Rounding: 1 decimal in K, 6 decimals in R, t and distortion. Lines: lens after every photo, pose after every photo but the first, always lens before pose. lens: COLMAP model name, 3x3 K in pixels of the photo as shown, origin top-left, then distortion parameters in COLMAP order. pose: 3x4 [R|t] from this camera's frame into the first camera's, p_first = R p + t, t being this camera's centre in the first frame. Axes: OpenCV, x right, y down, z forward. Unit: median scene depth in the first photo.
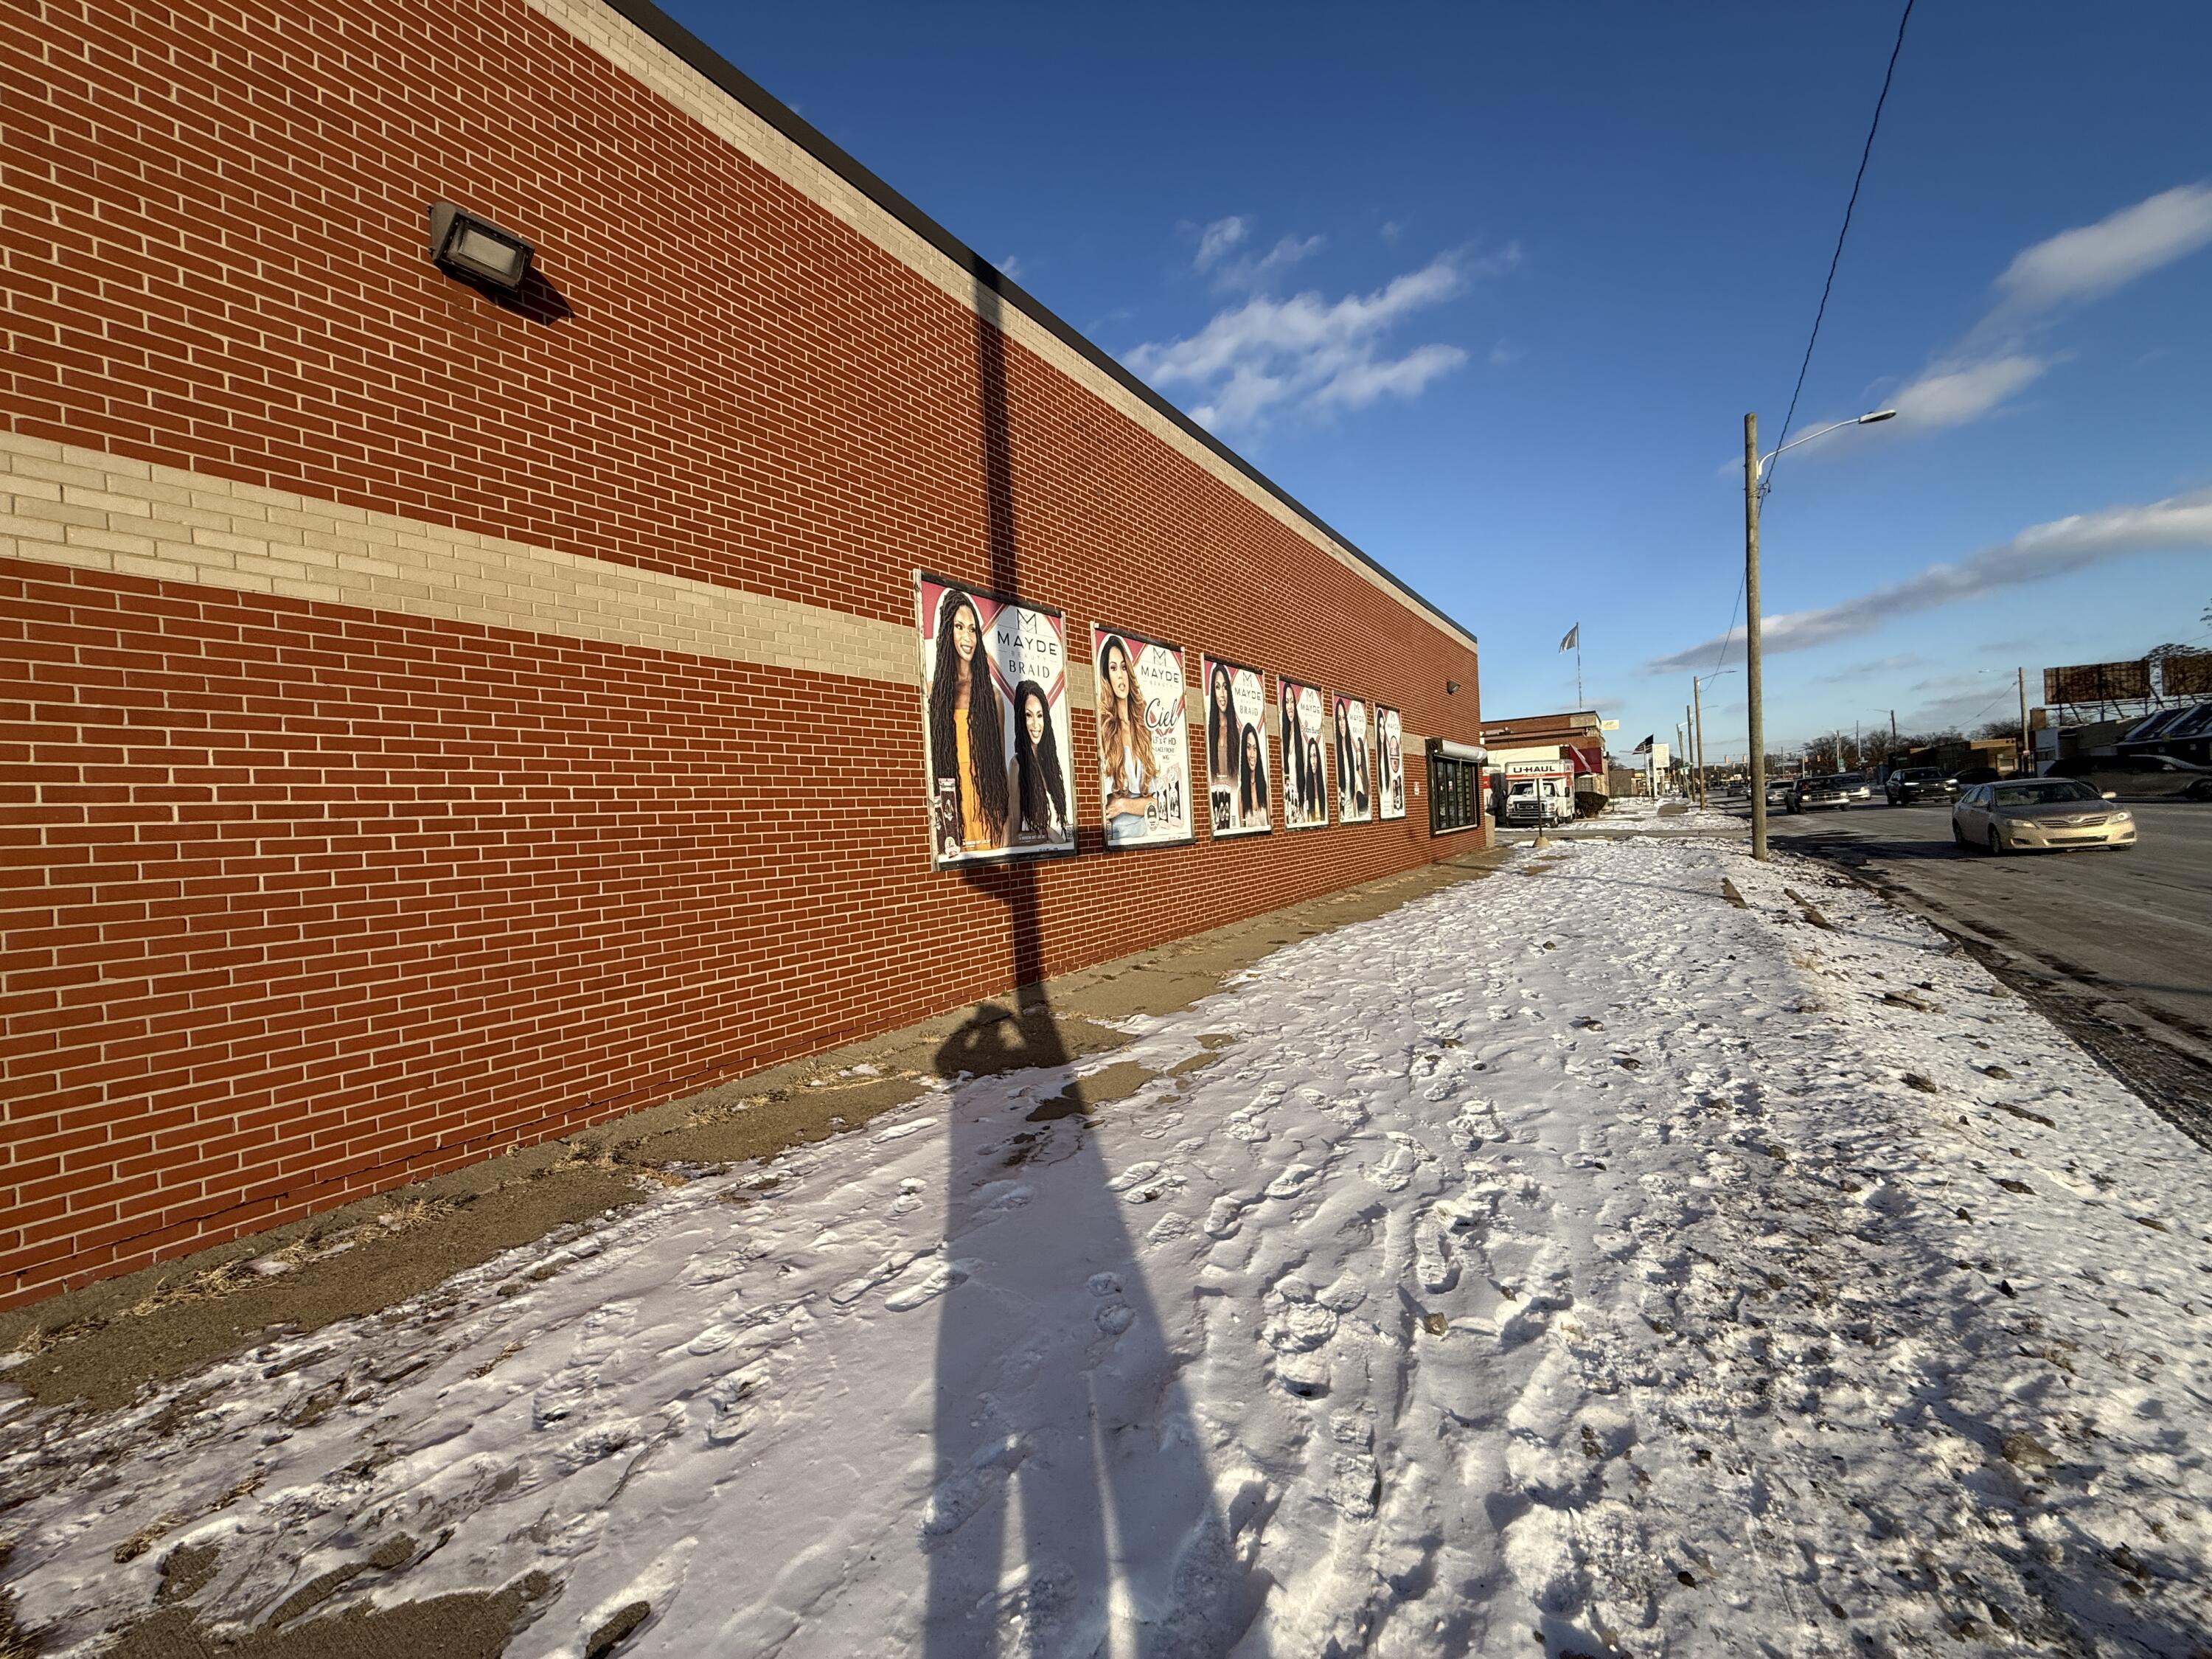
lens RADIAL K [[881.3, 0, 1100.4], [0, 881.3, 816.3], [0, 0, 1]] dist [0.001731, 0.000028]
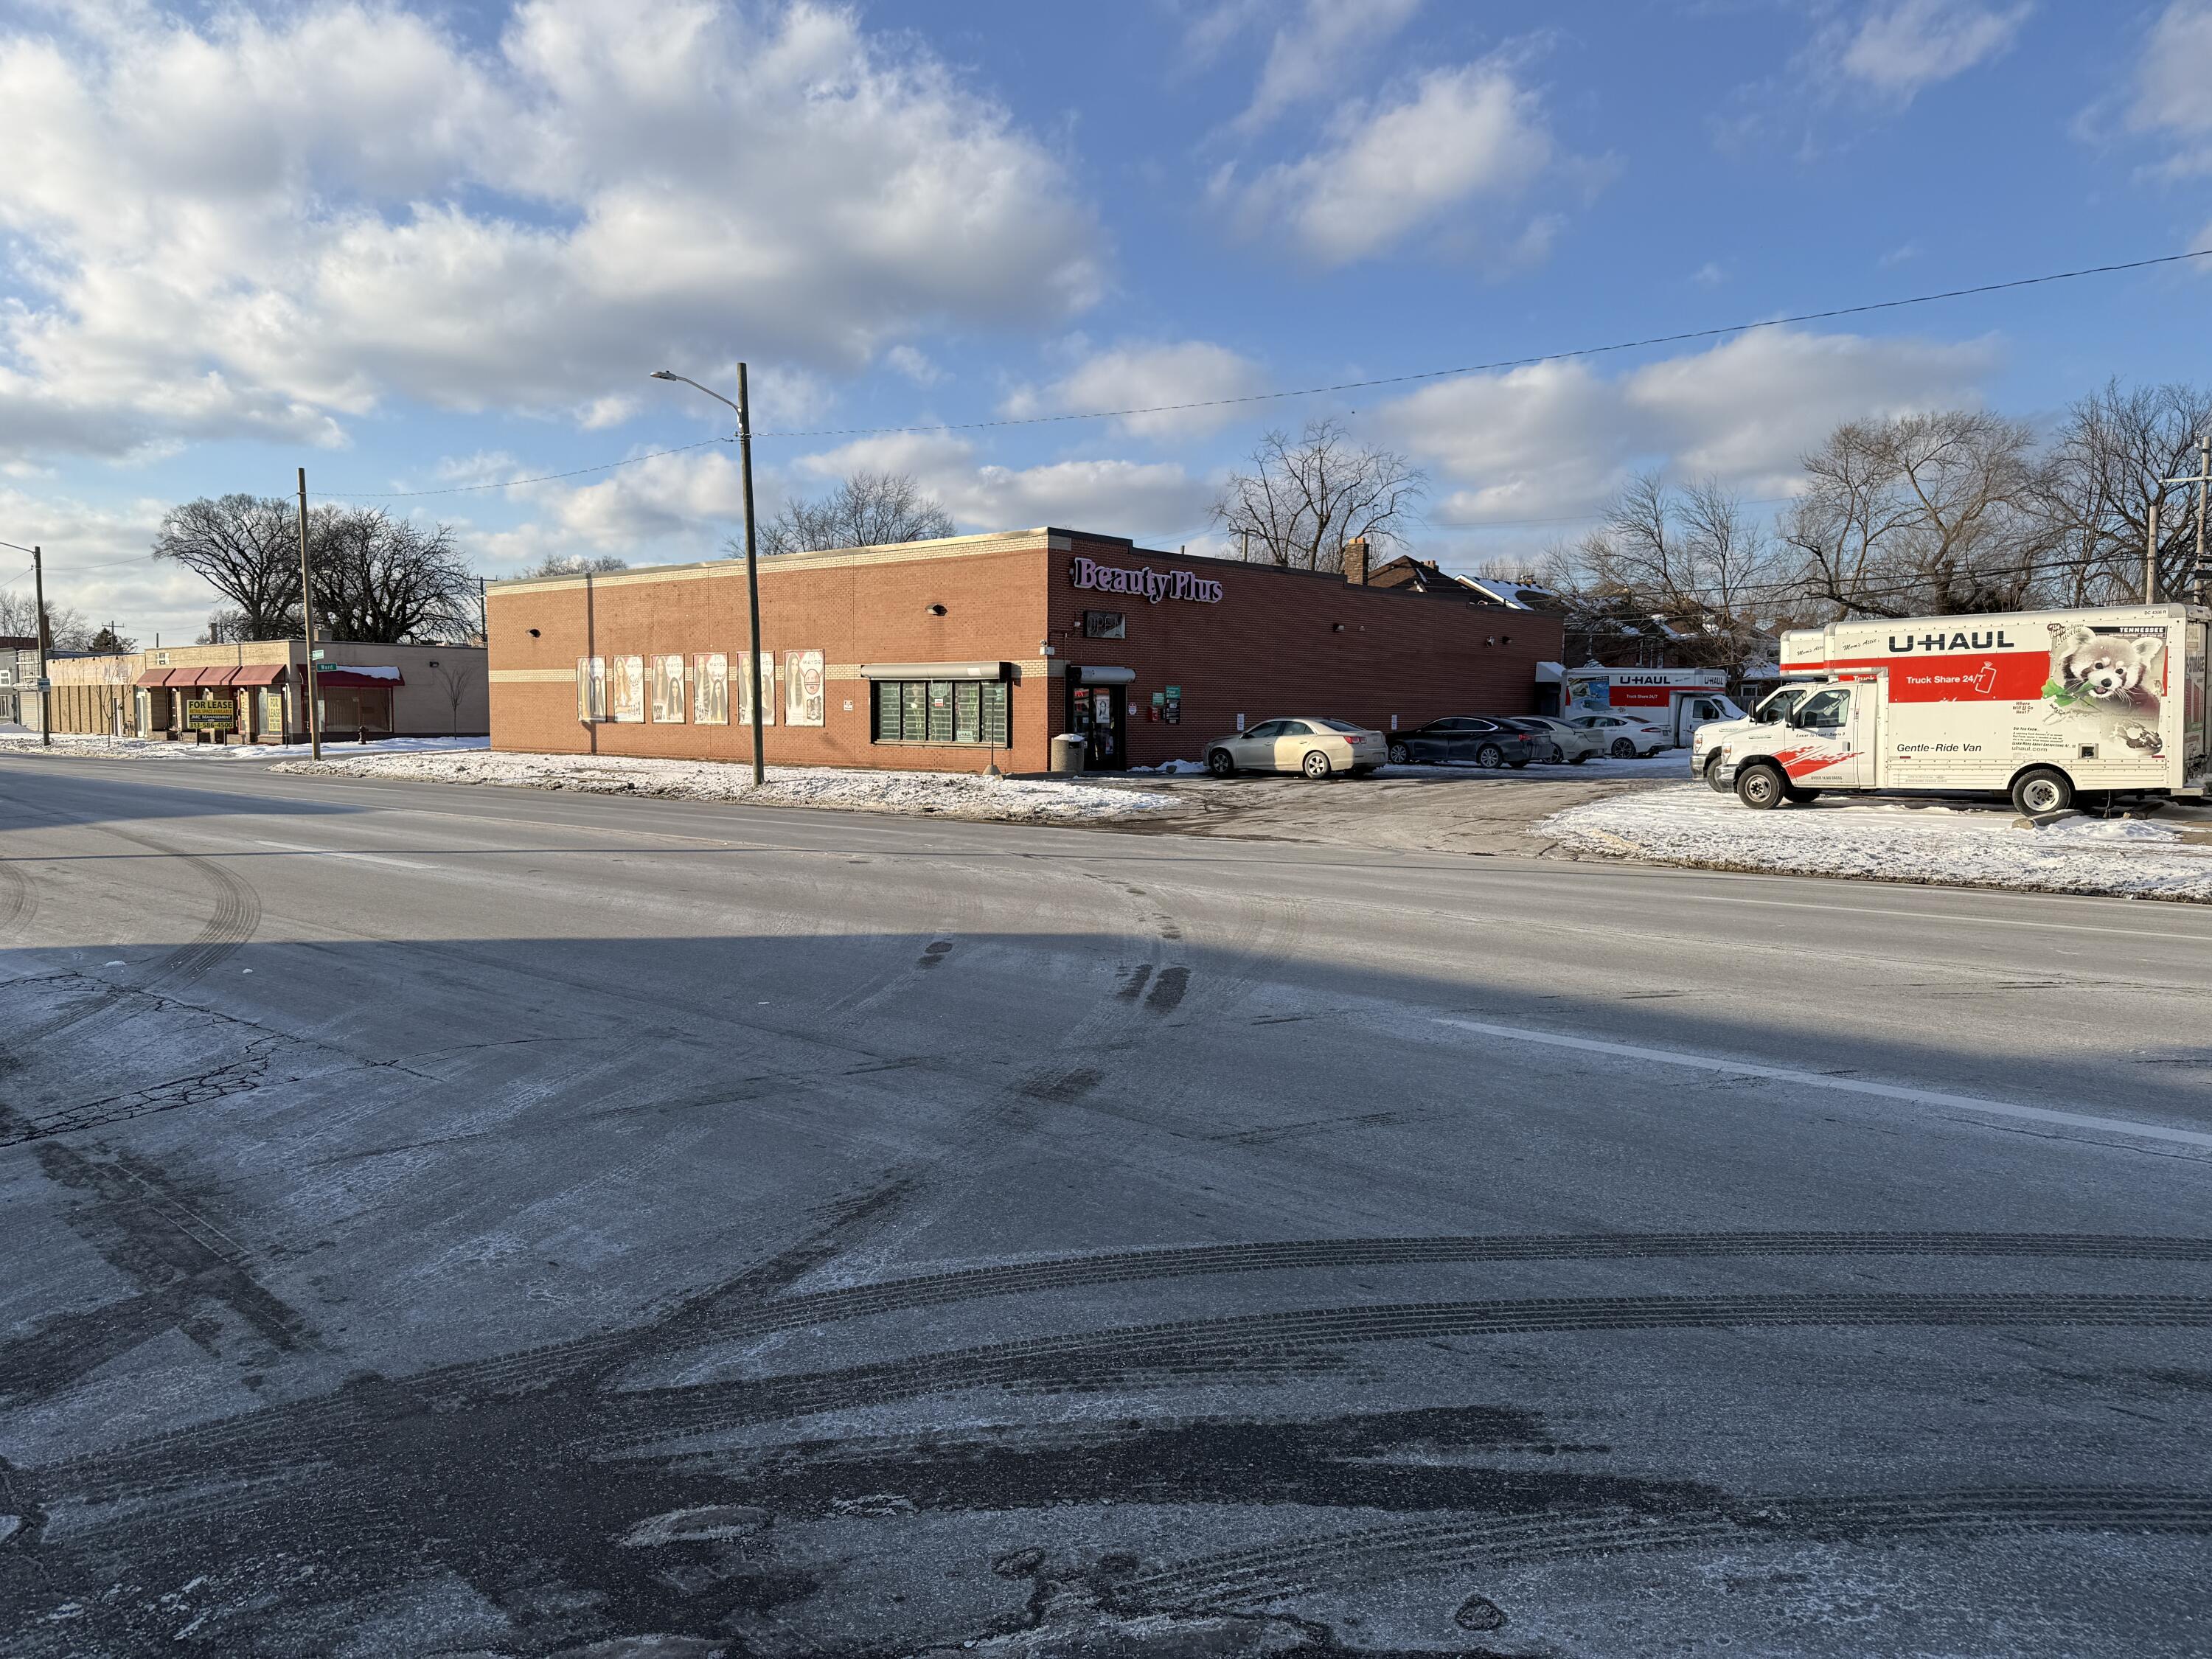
lens RADIAL K [[1601.7, 0, 1110.5], [0, 1601.7, 805.1], [0, 0, 1]] dist [0.149254, -0.001726]
pose [[-0.162569, 0.102819, -0.981325, 5.644514], [0.000505, 0.994564, 0.104122, -0.282540], [0.986697, 0.016432, -0.161737, 3.743925]]
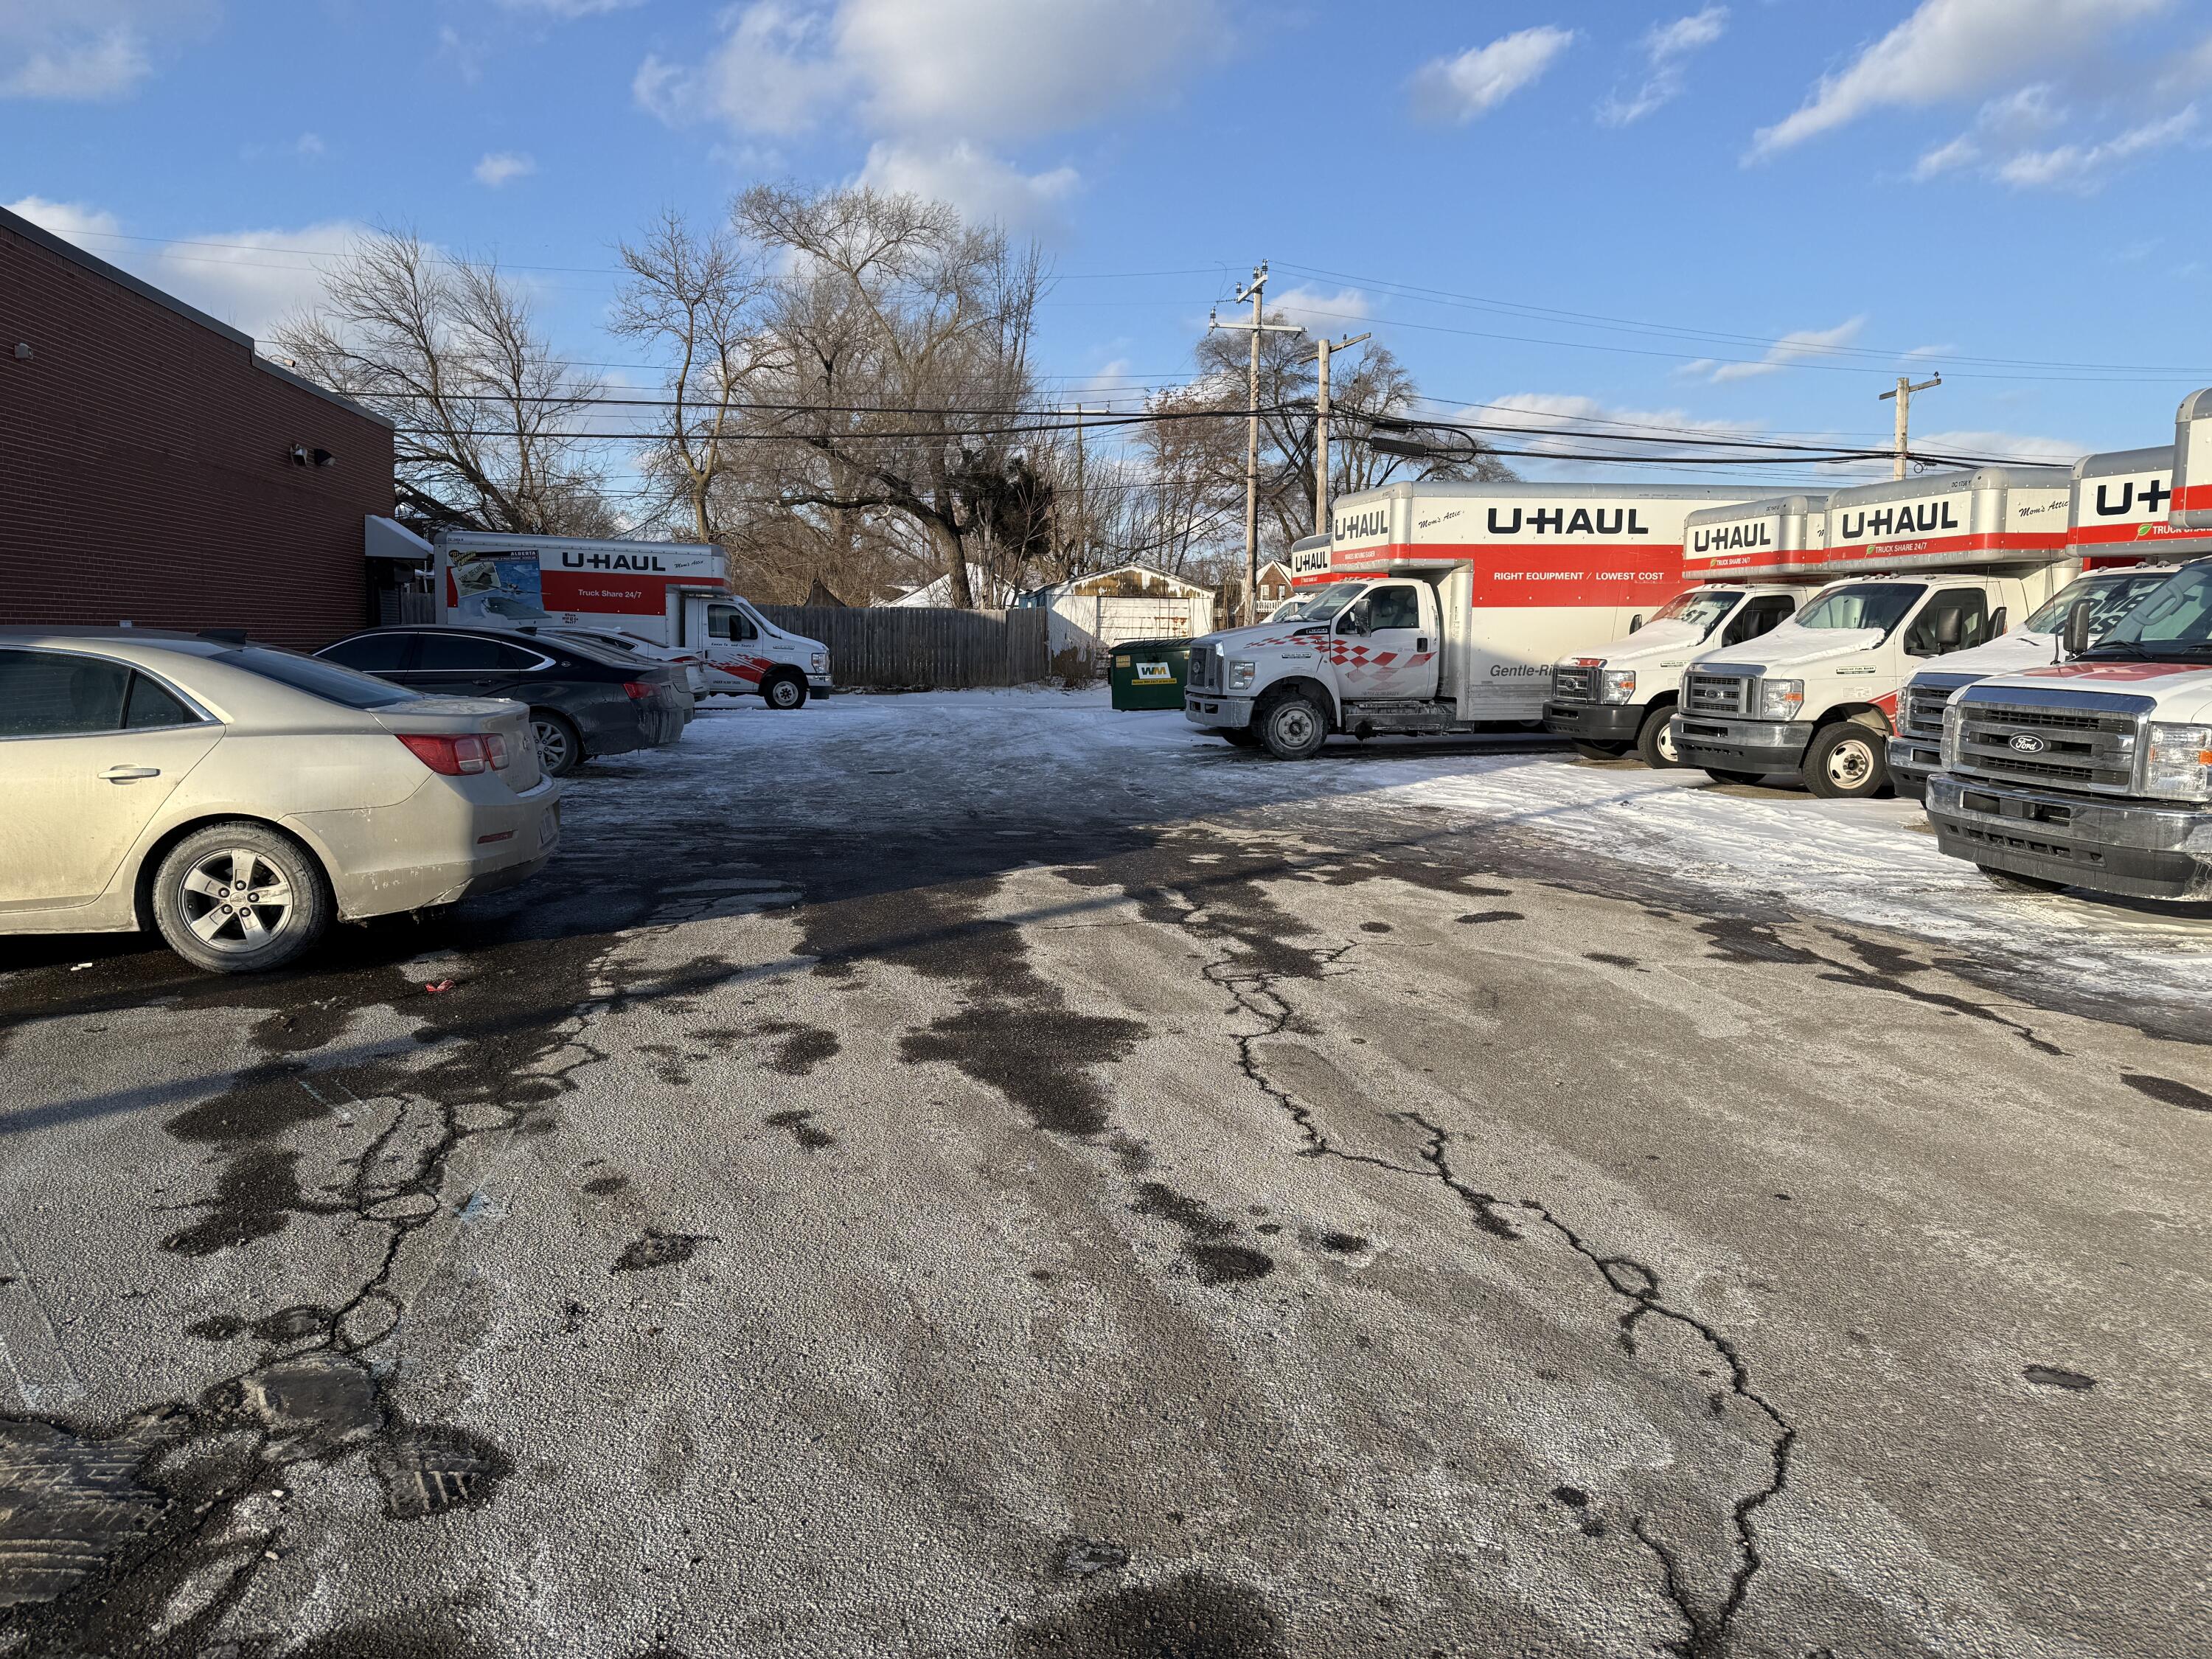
lens RADIAL K [[1540.2, 0, 1111.2], [0, 1540.2, 816.3], [0, 0, 1]] dist [0.119247, -0.172012]
pose [[0.667203, 0.140097, -0.731582, 2.071627], [-0.046860, 0.988103, 0.146484, -0.106023], [0.743400, -0.063453, 0.665830, 3.393472]]
